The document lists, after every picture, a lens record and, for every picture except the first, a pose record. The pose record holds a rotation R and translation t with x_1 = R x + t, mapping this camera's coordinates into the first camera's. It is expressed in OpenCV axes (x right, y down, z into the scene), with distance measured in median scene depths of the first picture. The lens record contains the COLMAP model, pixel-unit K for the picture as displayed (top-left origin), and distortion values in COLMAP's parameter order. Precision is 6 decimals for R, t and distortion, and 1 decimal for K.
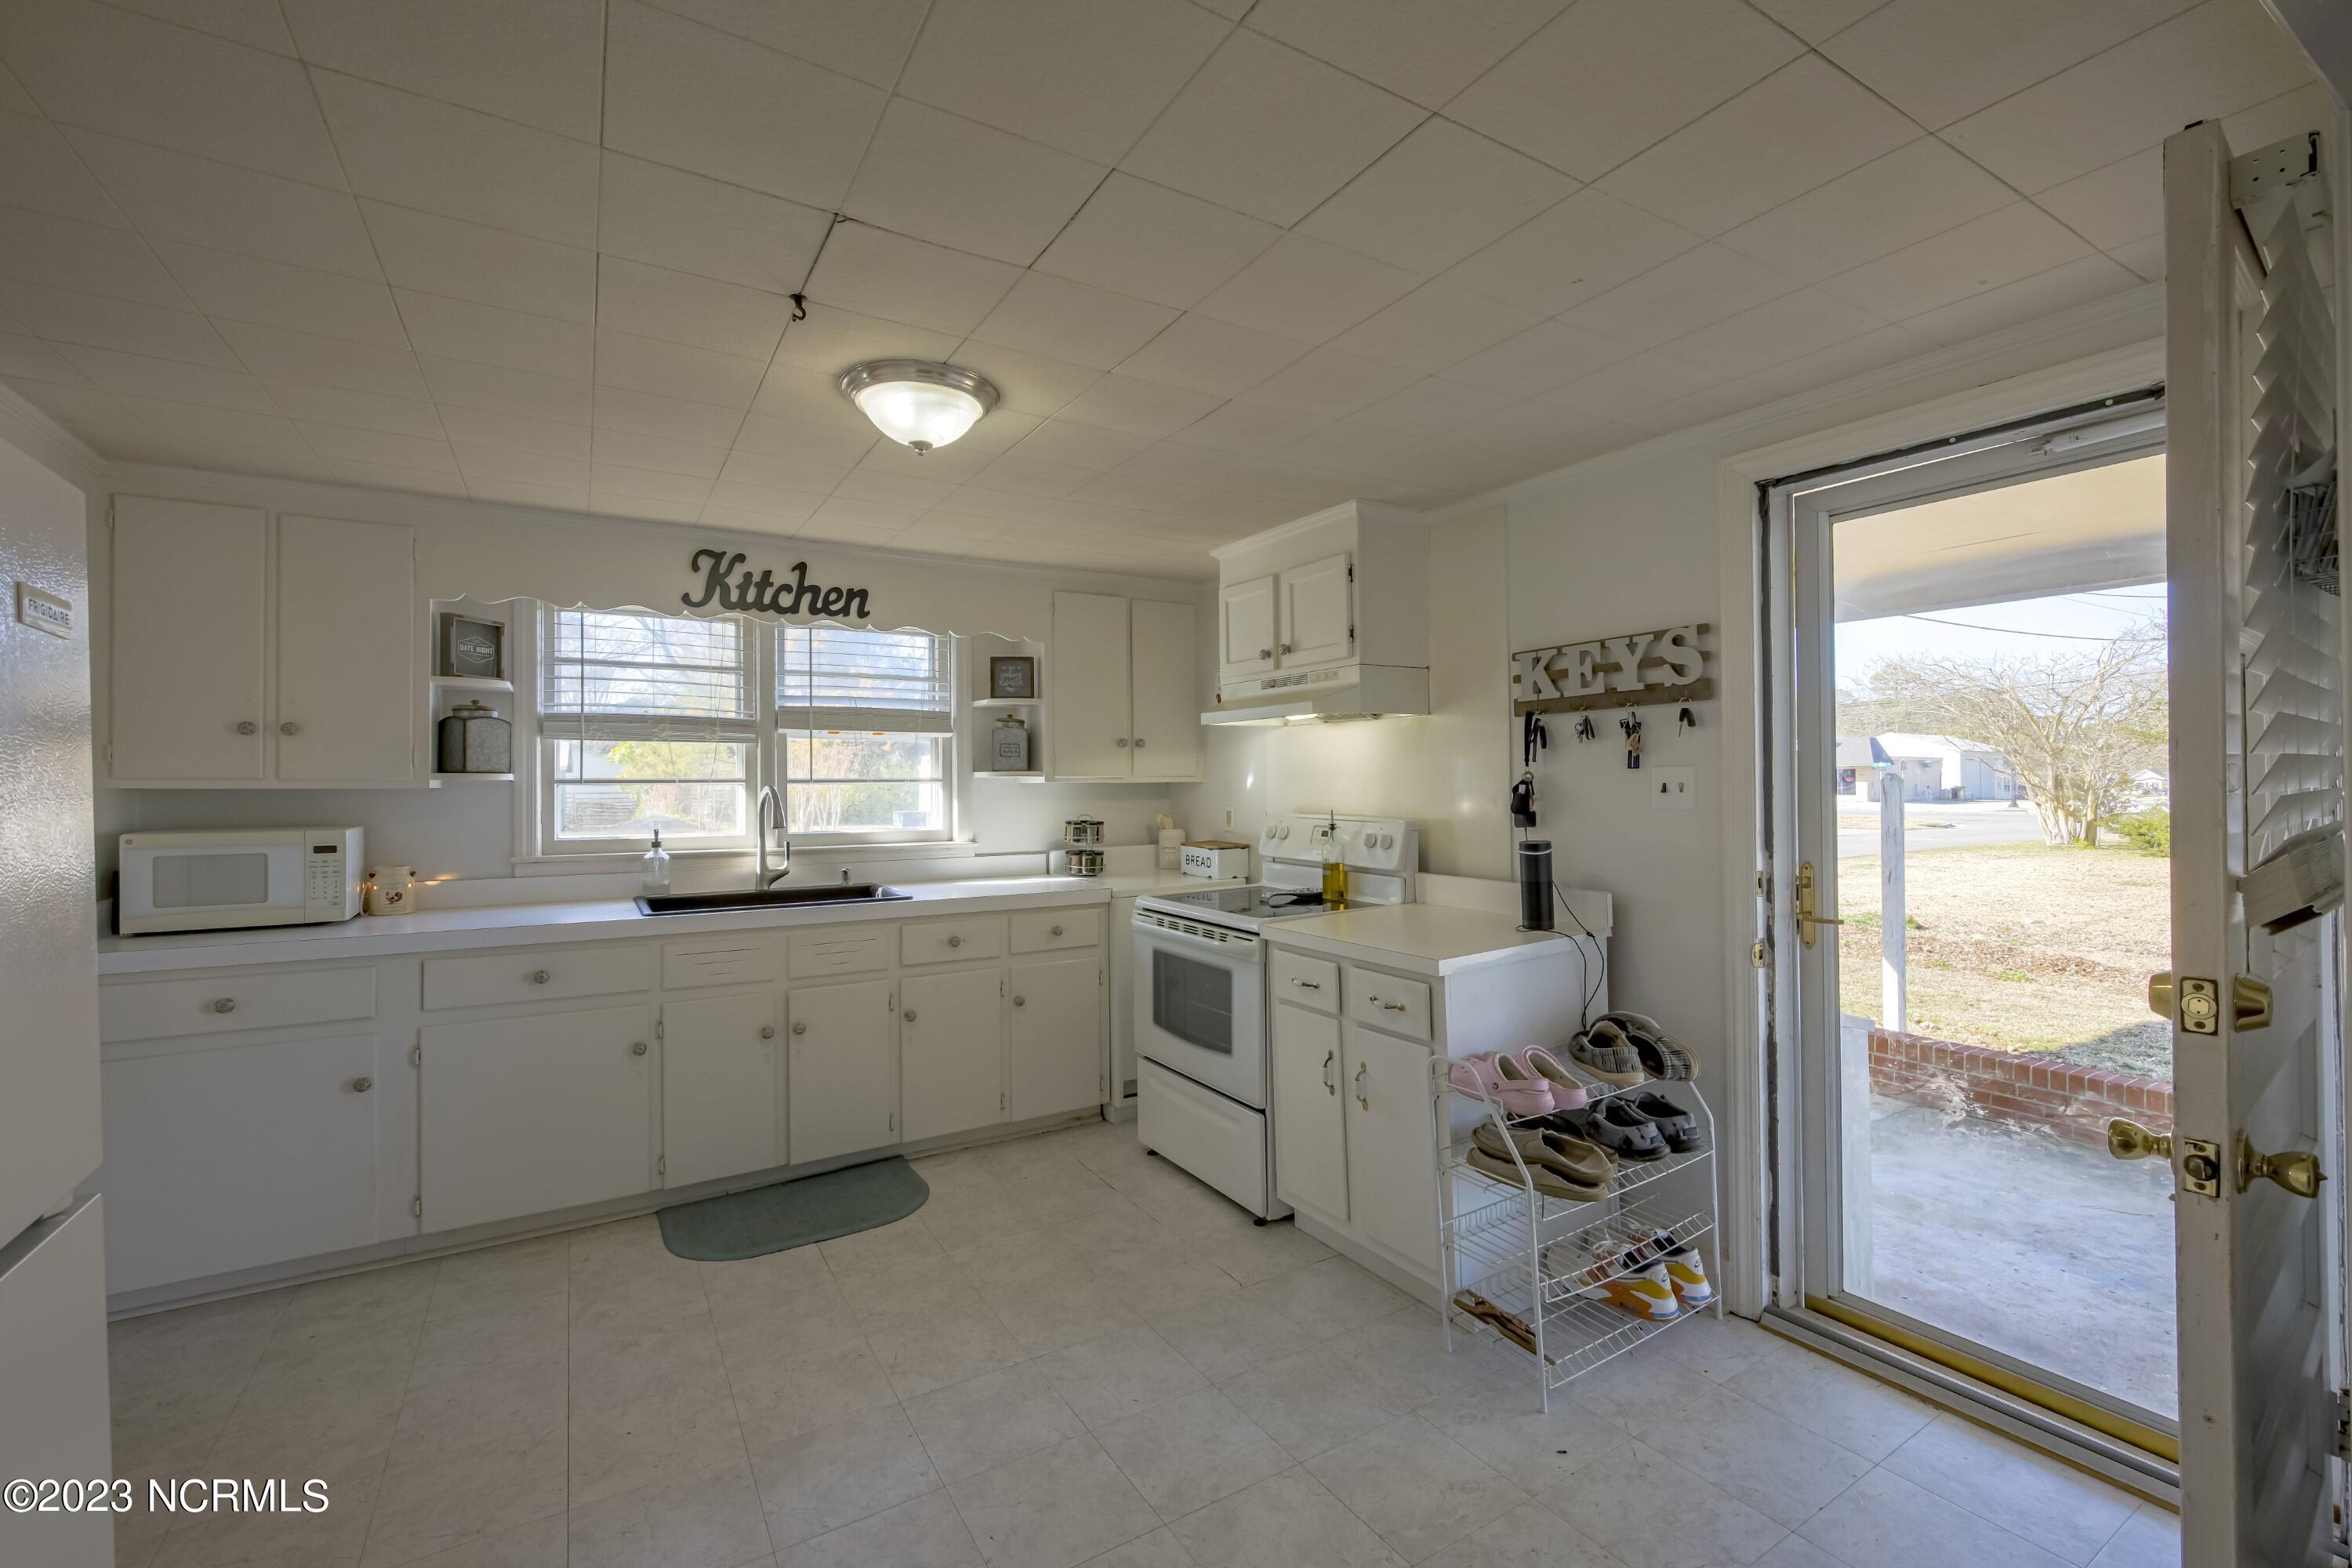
lens RADIAL K [[995.6, 0, 1176.0], [0, 995.6, 784.0], [0, 0, 1]] dist [-0.001256, 0.000100]
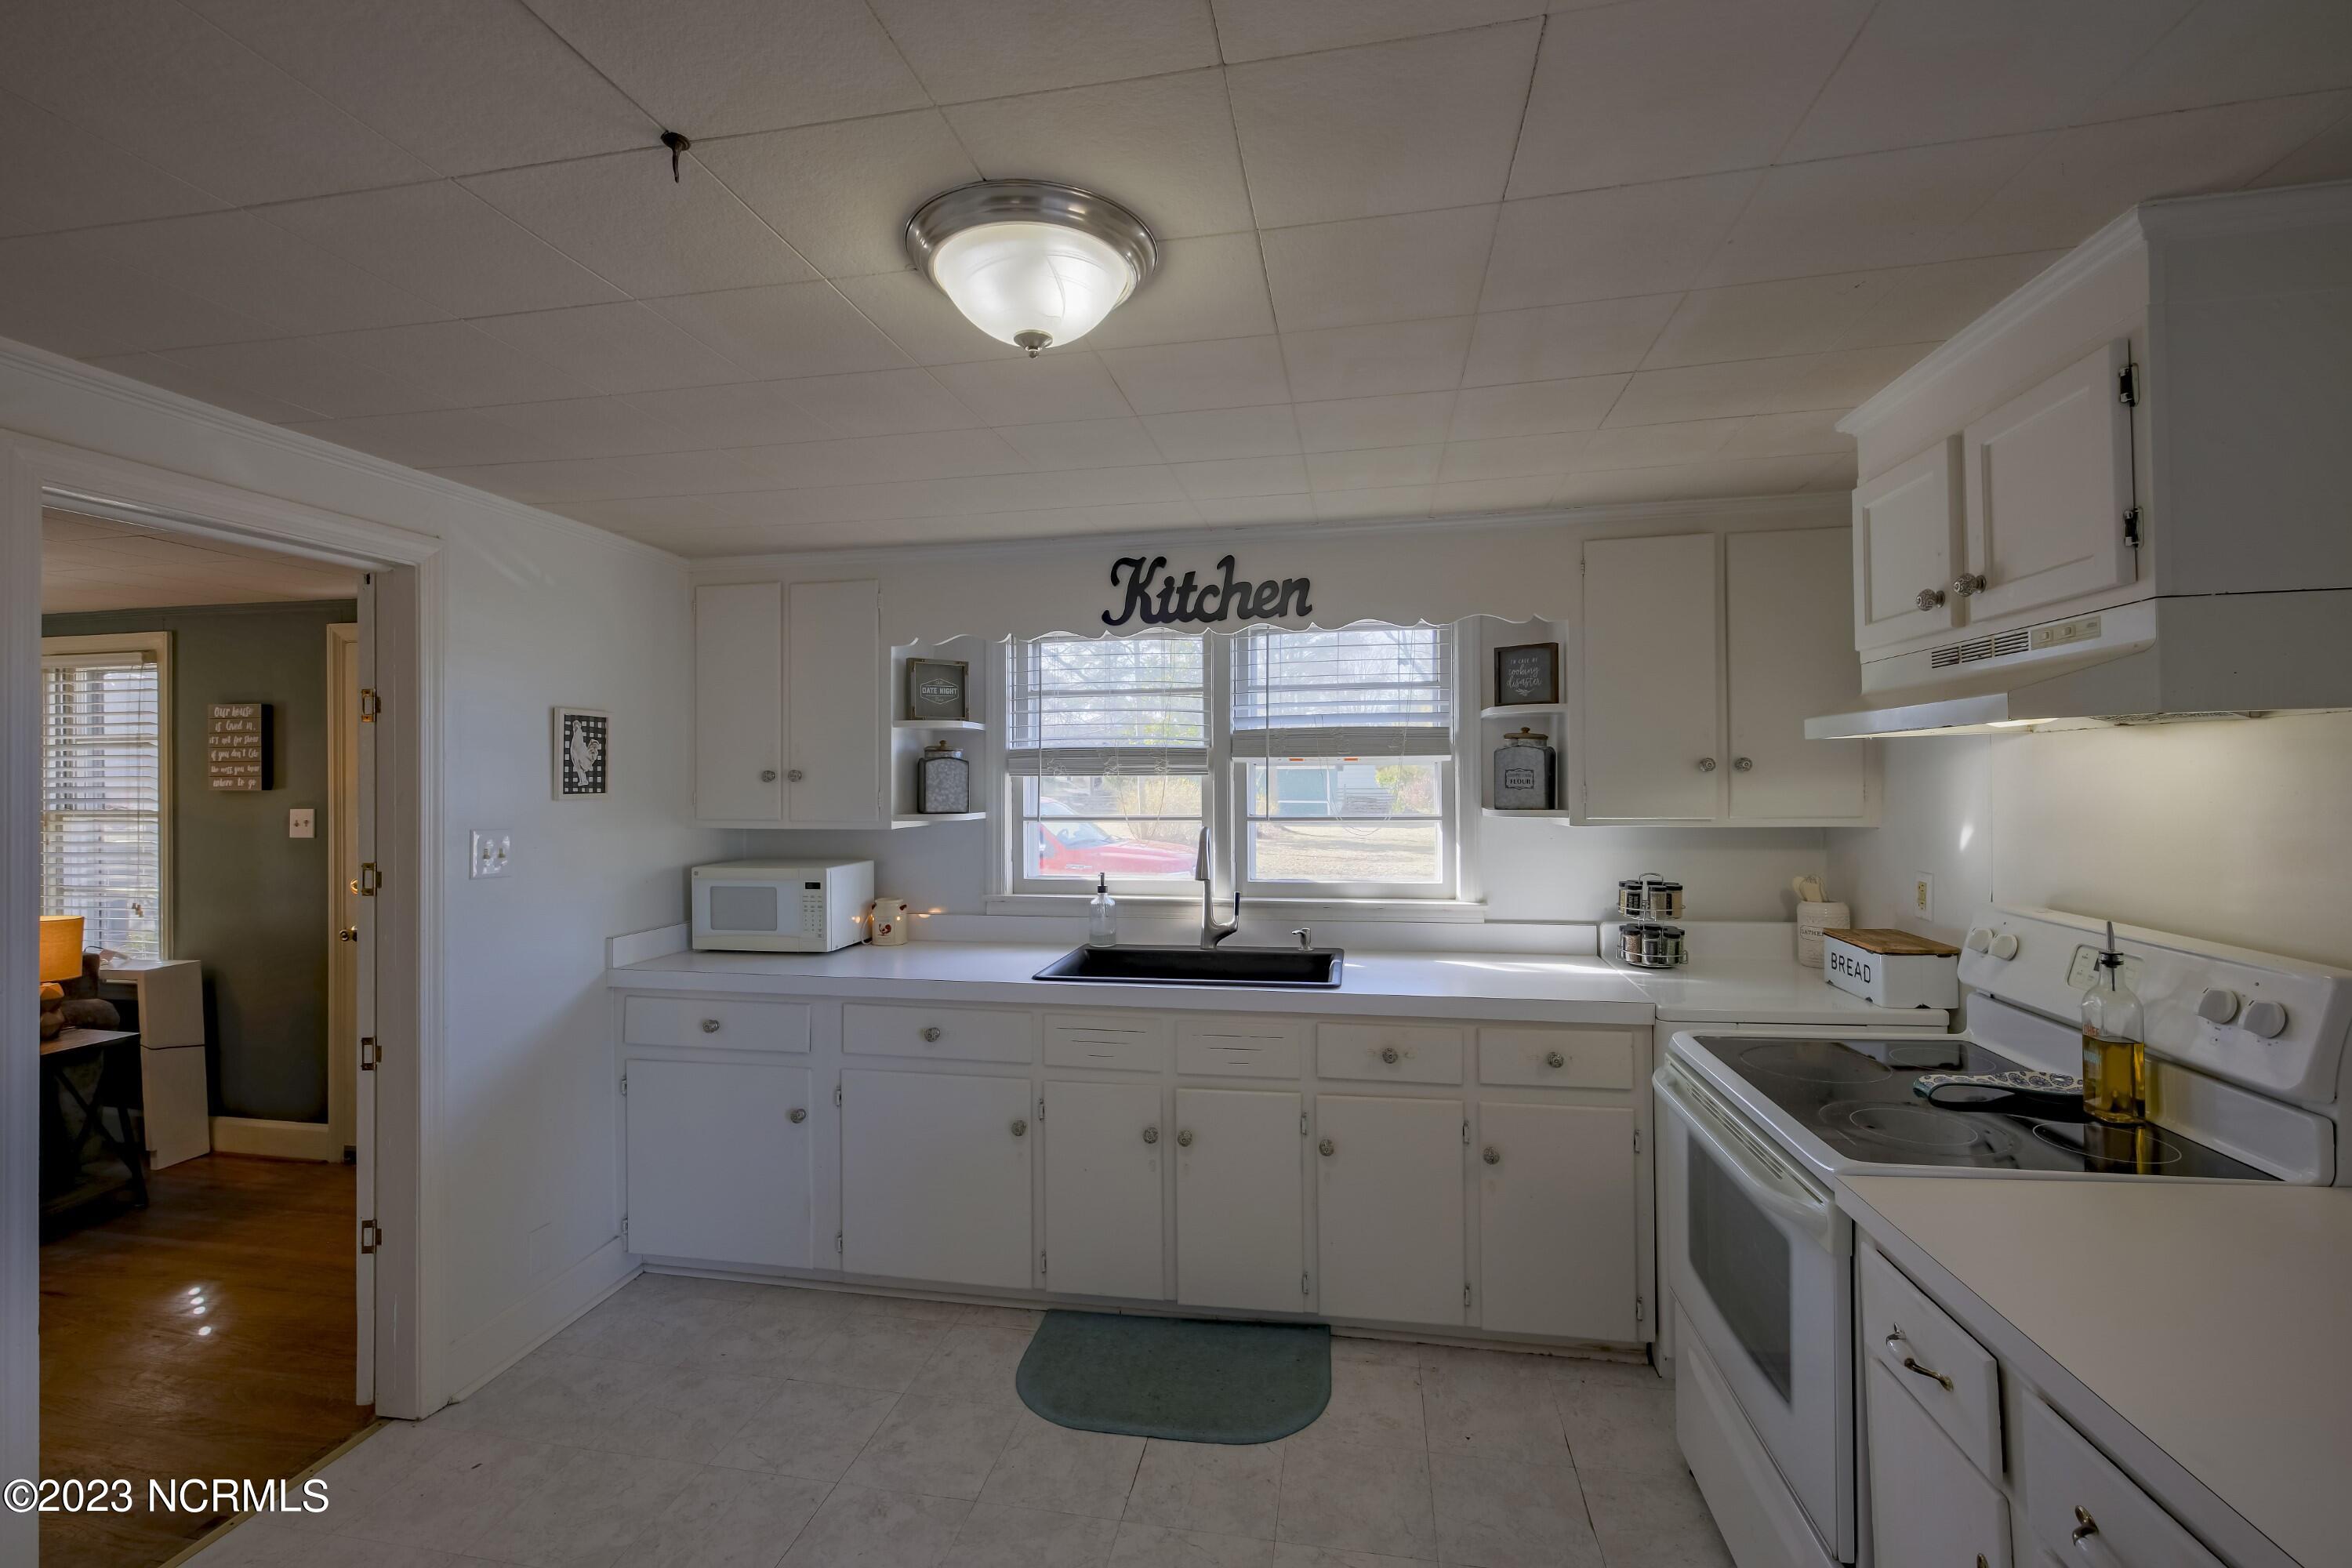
lens RADIAL K [[995.6, 0, 1176.0], [0, 995.6, 784.0], [0, 0, 1]] dist [-0.001256, 0.000100]
pose [[0.744813, 0.000466, -0.667273, 0.141231], [0.004075, 0.999978, 0.005247, -0.041224], [0.667261, -0.006627, 0.744795, 0.371494]]
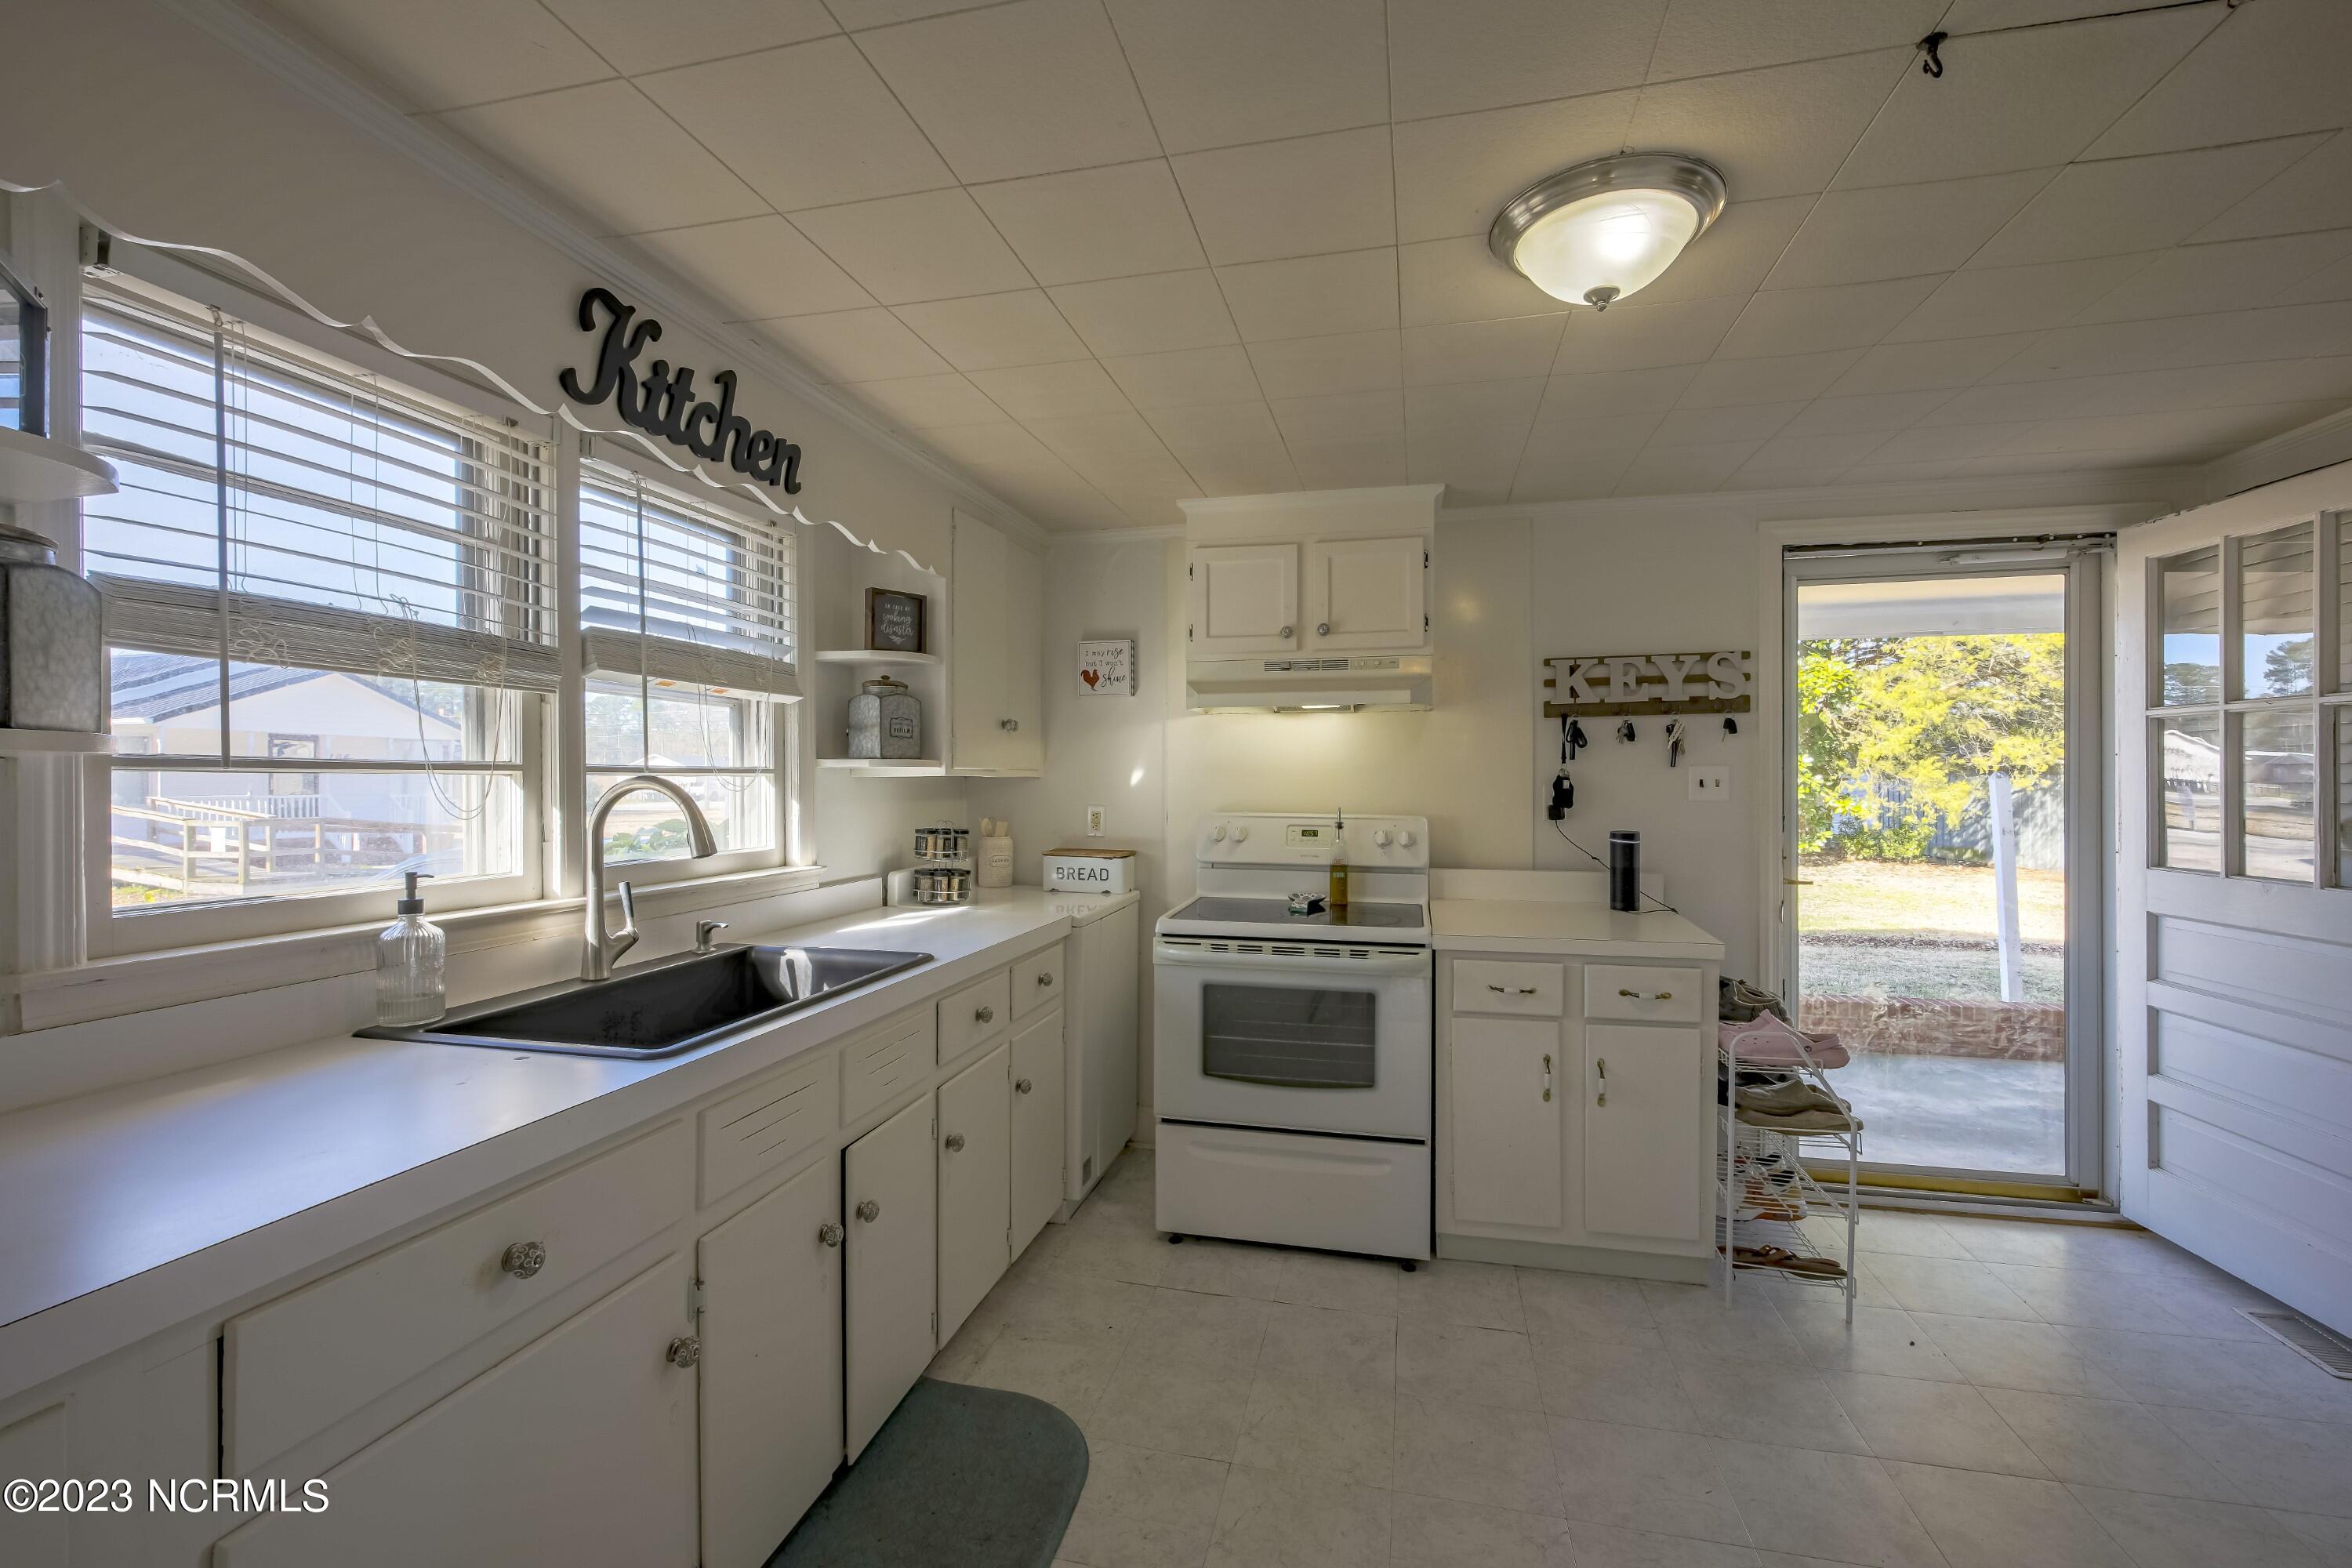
lens RADIAL K [[995.6, 0, 1176.0], [0, 995.6, 784.0], [0, 0, 1]] dist [-0.001256, 0.000100]
pose [[0.704183, 0.002548, 0.710014, -0.609001], [-0.001917, 0.999997, -0.001688, 0.006018], [-0.710016, -0.000172, 0.704186, 0.449686]]
